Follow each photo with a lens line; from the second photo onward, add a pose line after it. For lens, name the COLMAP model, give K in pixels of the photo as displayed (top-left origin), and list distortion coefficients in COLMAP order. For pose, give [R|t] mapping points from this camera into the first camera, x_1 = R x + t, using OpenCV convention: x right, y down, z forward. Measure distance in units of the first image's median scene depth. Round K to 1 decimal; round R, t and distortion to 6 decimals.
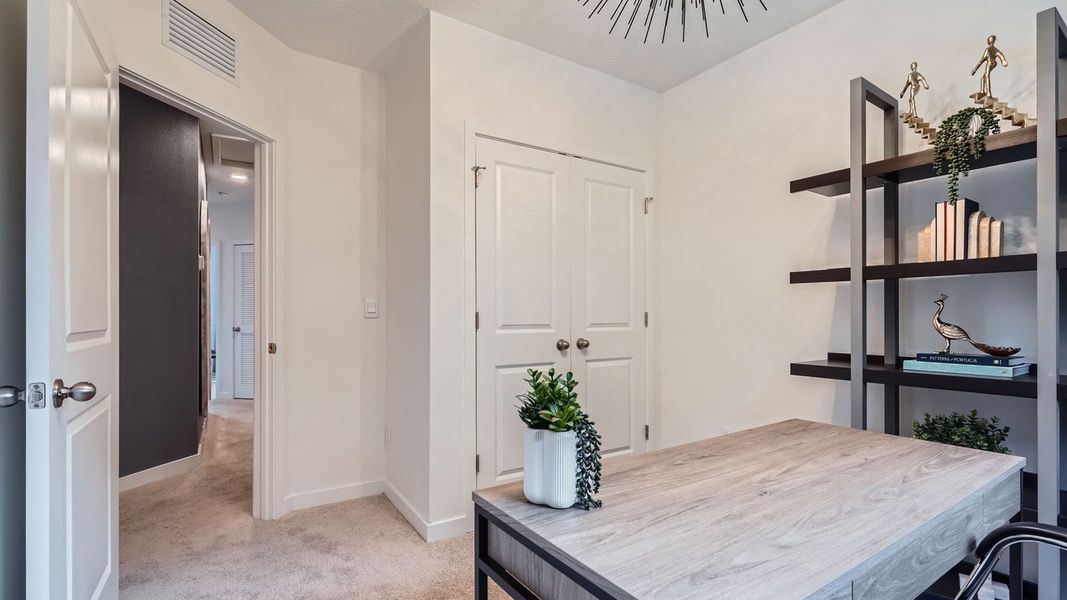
lens RADIAL K [[487.7, 0, 534.6], [0, 487.7, 317.0], [0, 0, 1]] dist [-0.002584, -0.000399]
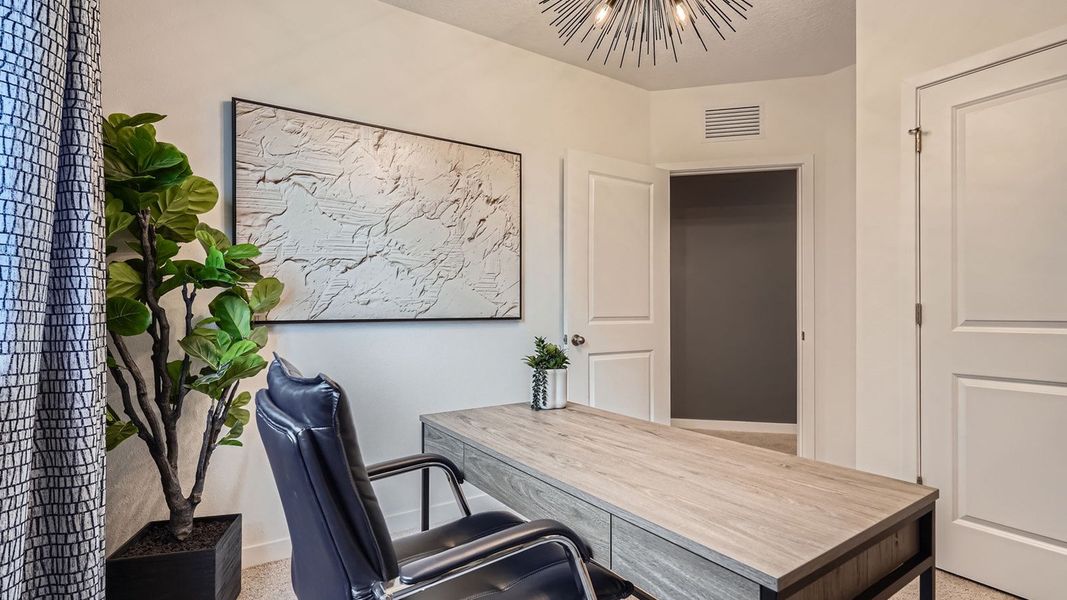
lens RADIAL K [[487.7, 0, 534.6], [0, 487.7, 317.0], [0, 0, 1]] dist [-0.002584, -0.000399]
pose [[0.013412, 0.014797, -0.999801, 1.549767], [0.003337, 0.999884, 0.014843, -0.005819], [0.999904, -0.003535, 0.013361, 0.734695]]
